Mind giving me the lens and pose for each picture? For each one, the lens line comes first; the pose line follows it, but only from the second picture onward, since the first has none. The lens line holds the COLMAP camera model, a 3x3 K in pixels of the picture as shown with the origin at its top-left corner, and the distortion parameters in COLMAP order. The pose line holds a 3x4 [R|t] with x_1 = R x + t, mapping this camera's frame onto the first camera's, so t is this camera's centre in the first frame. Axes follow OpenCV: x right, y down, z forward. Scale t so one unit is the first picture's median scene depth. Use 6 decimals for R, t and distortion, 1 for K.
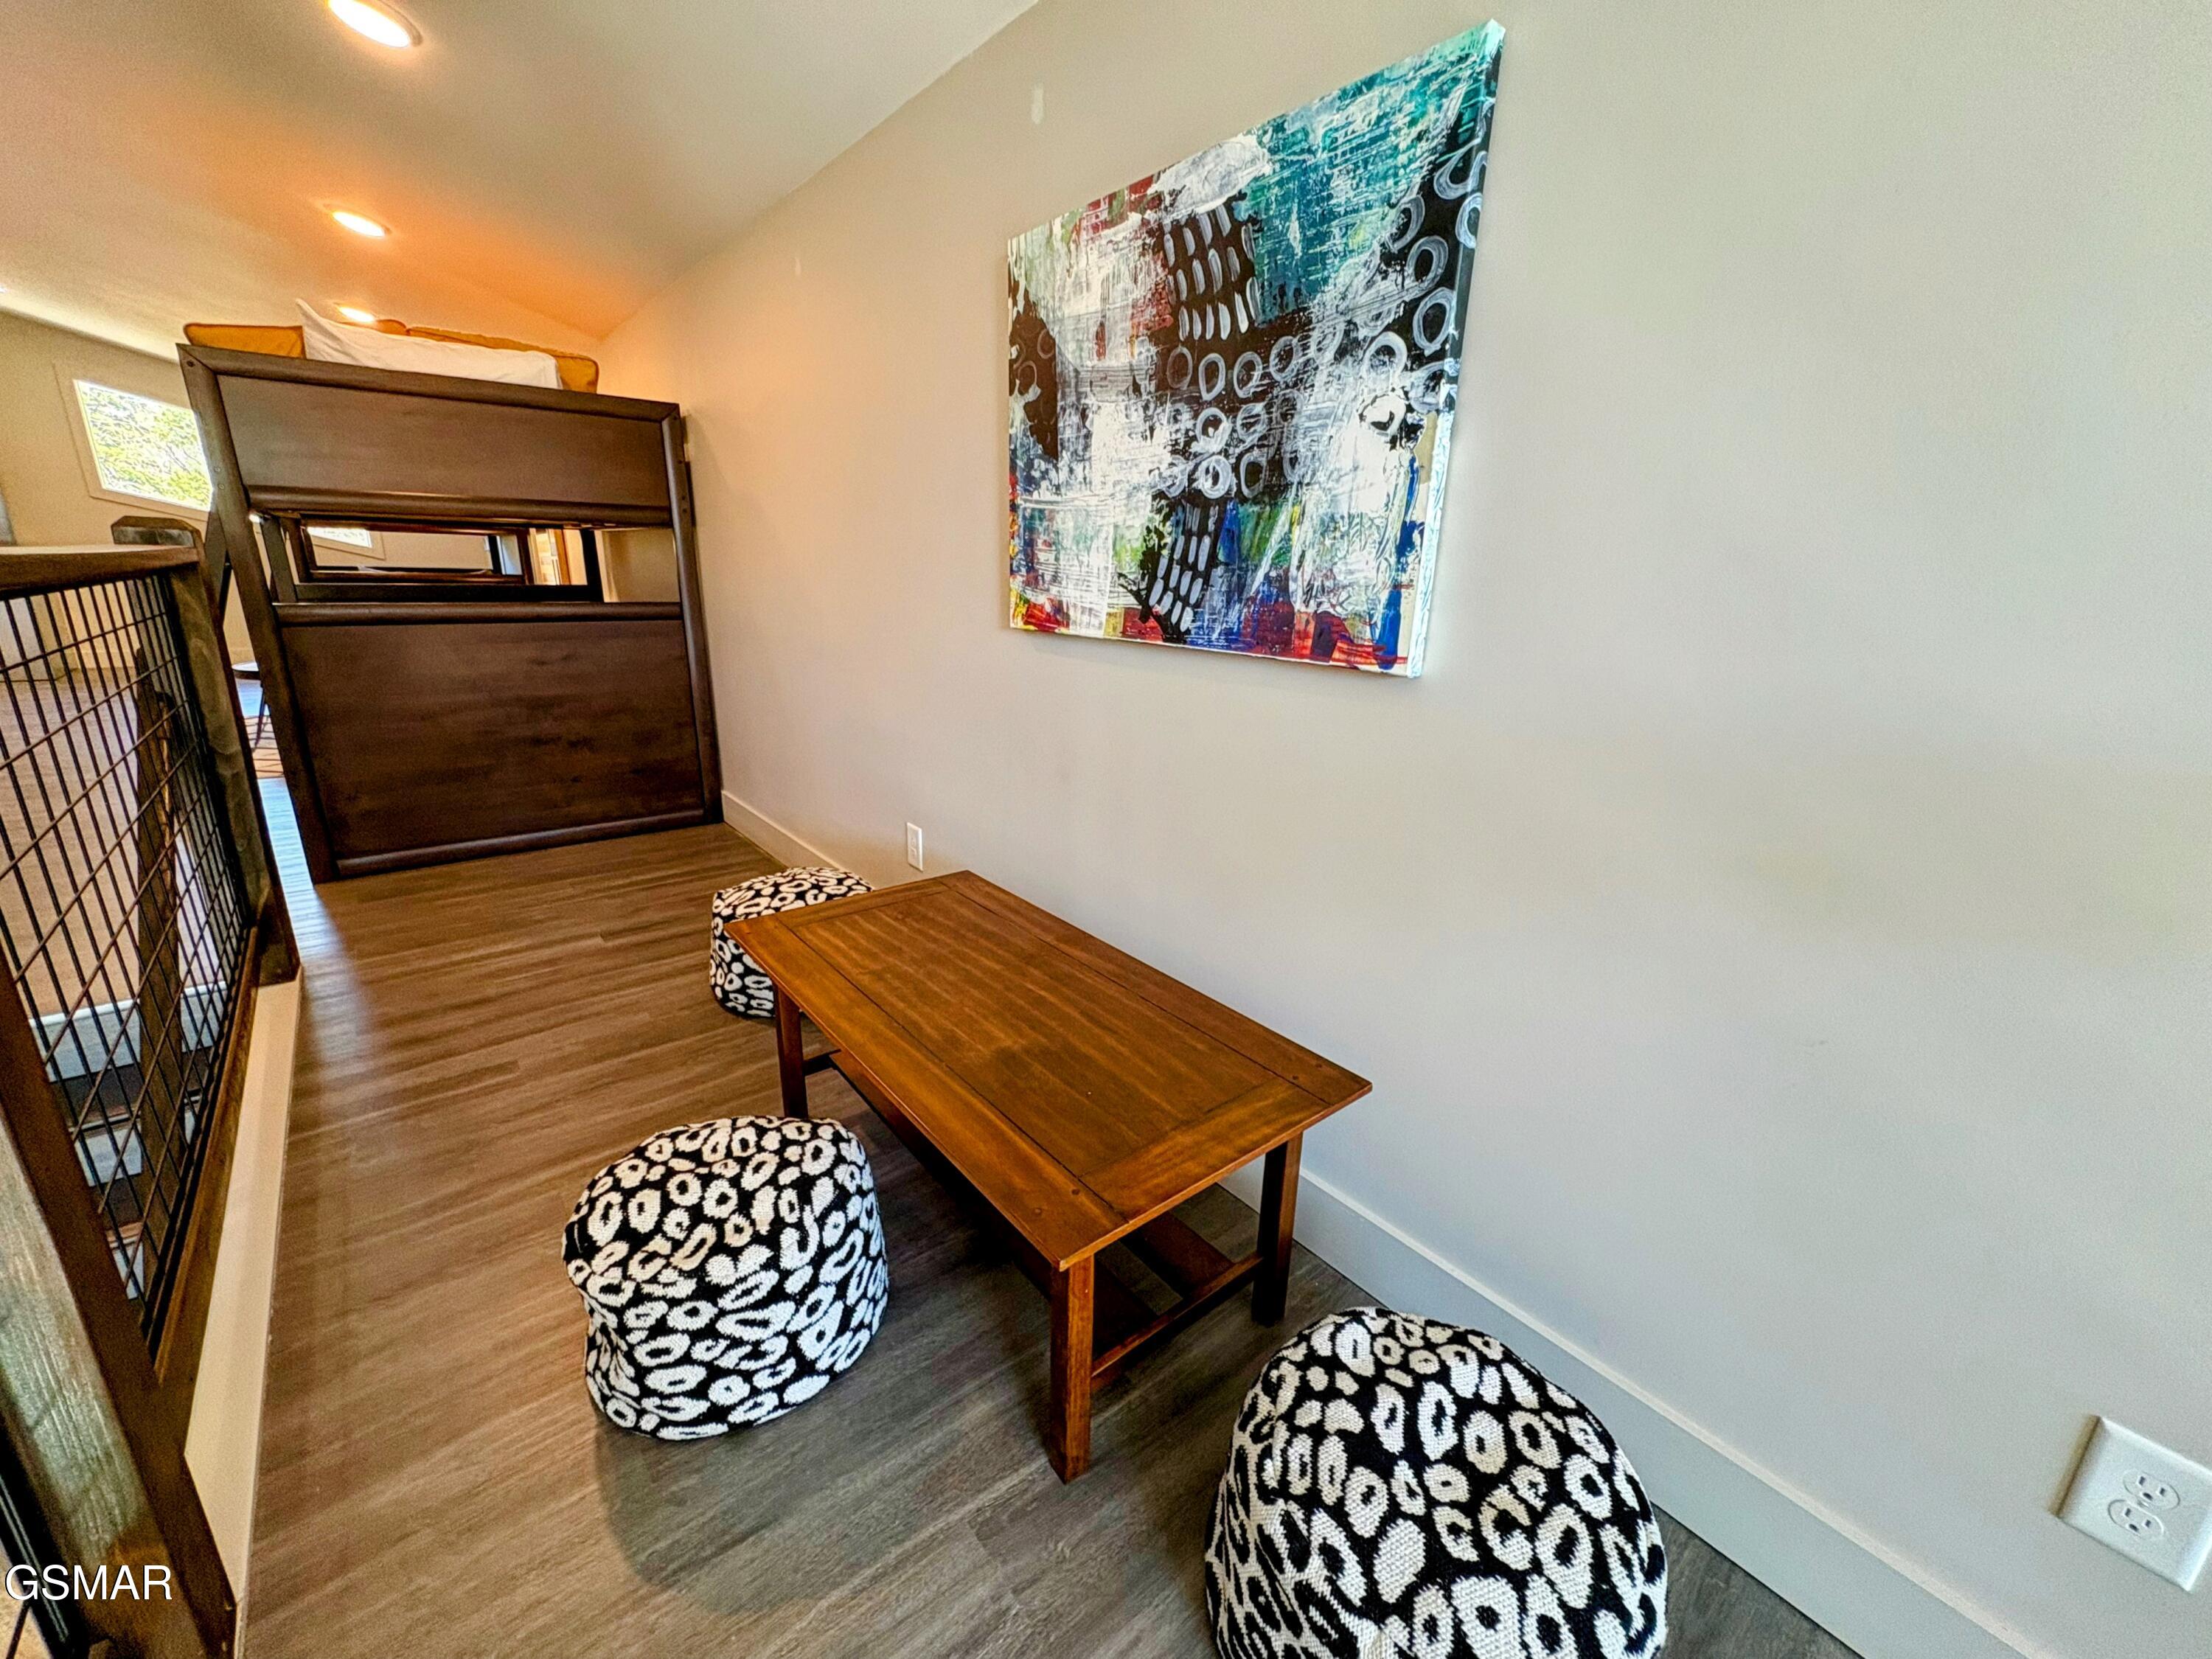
lens RADIAL K [[882.4, 0, 1103.9], [0, 882.4, 831.4], [0, 0, 1]] dist [-0.000029, 0.000292]
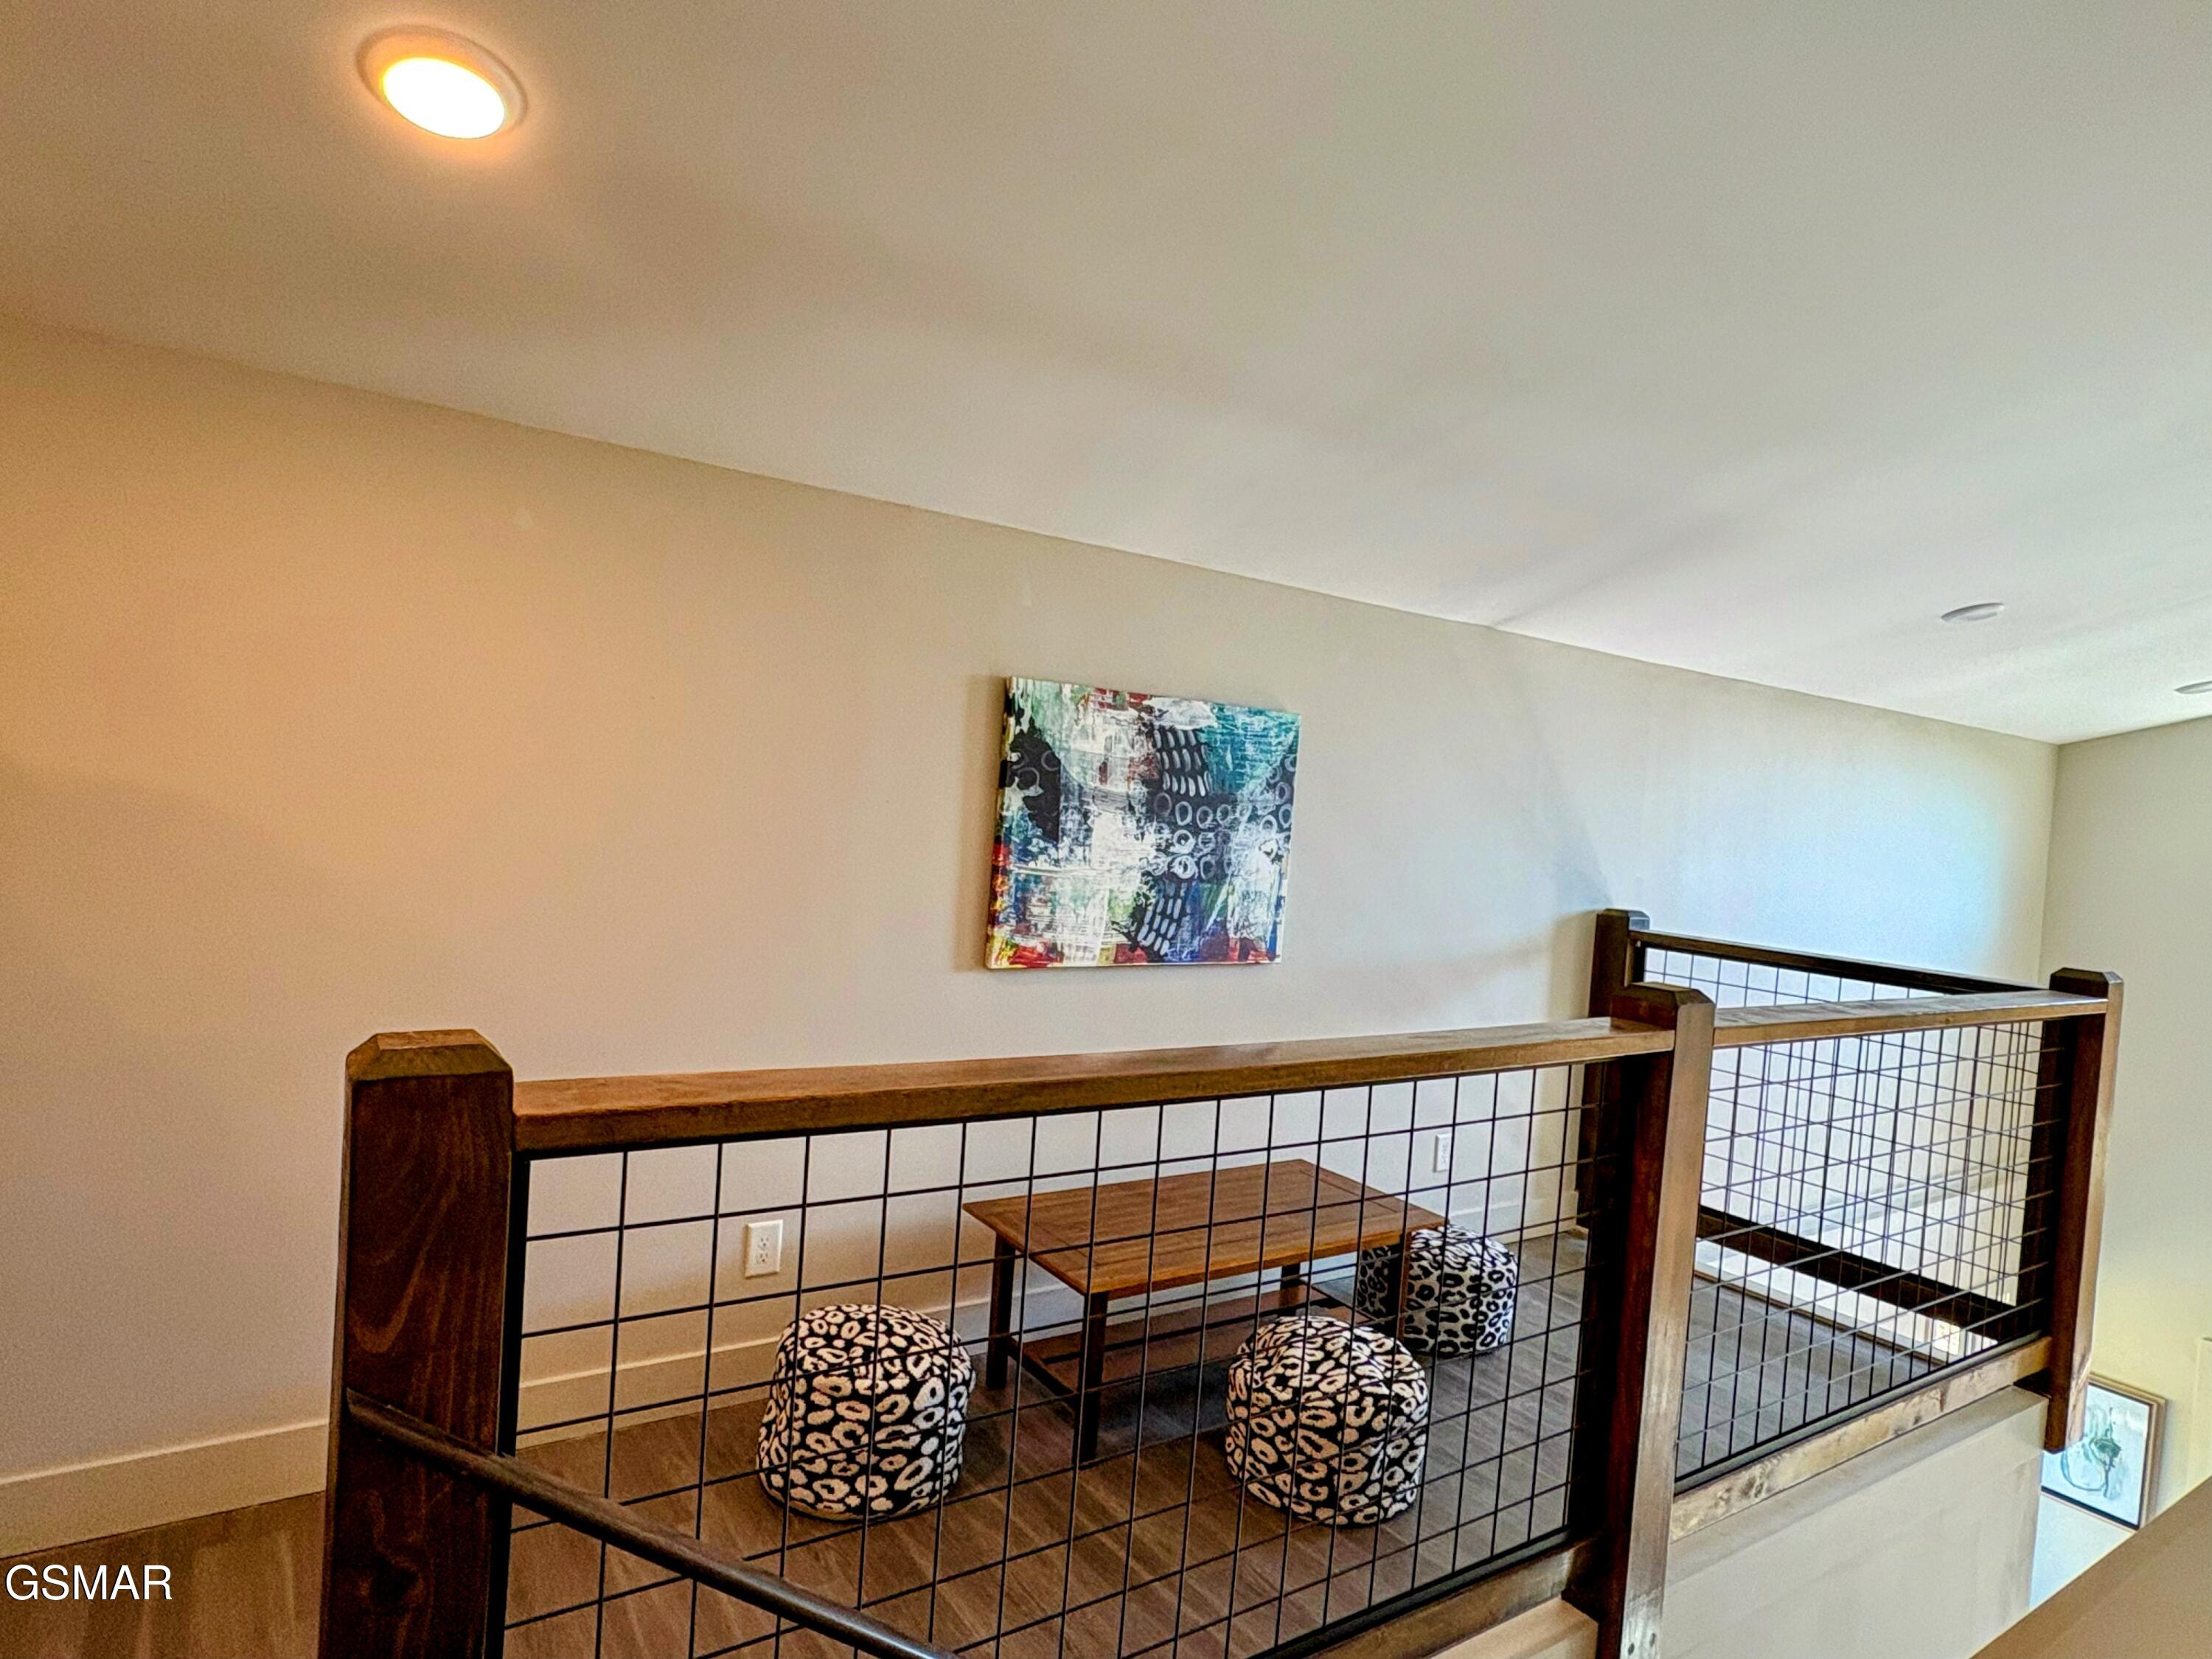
lens RADIAL K [[1250.7, 0, 1106.0], [0, 1250.7, 829.5], [0, 0, 1]] dist [-0.000849, -0.000028]
pose [[0.093010, -0.051194, 0.994348, -2.299859], [0.214450, 0.976268, 0.030204, -0.573742], [-0.972296, 0.210429, 0.101781, 0.873825]]
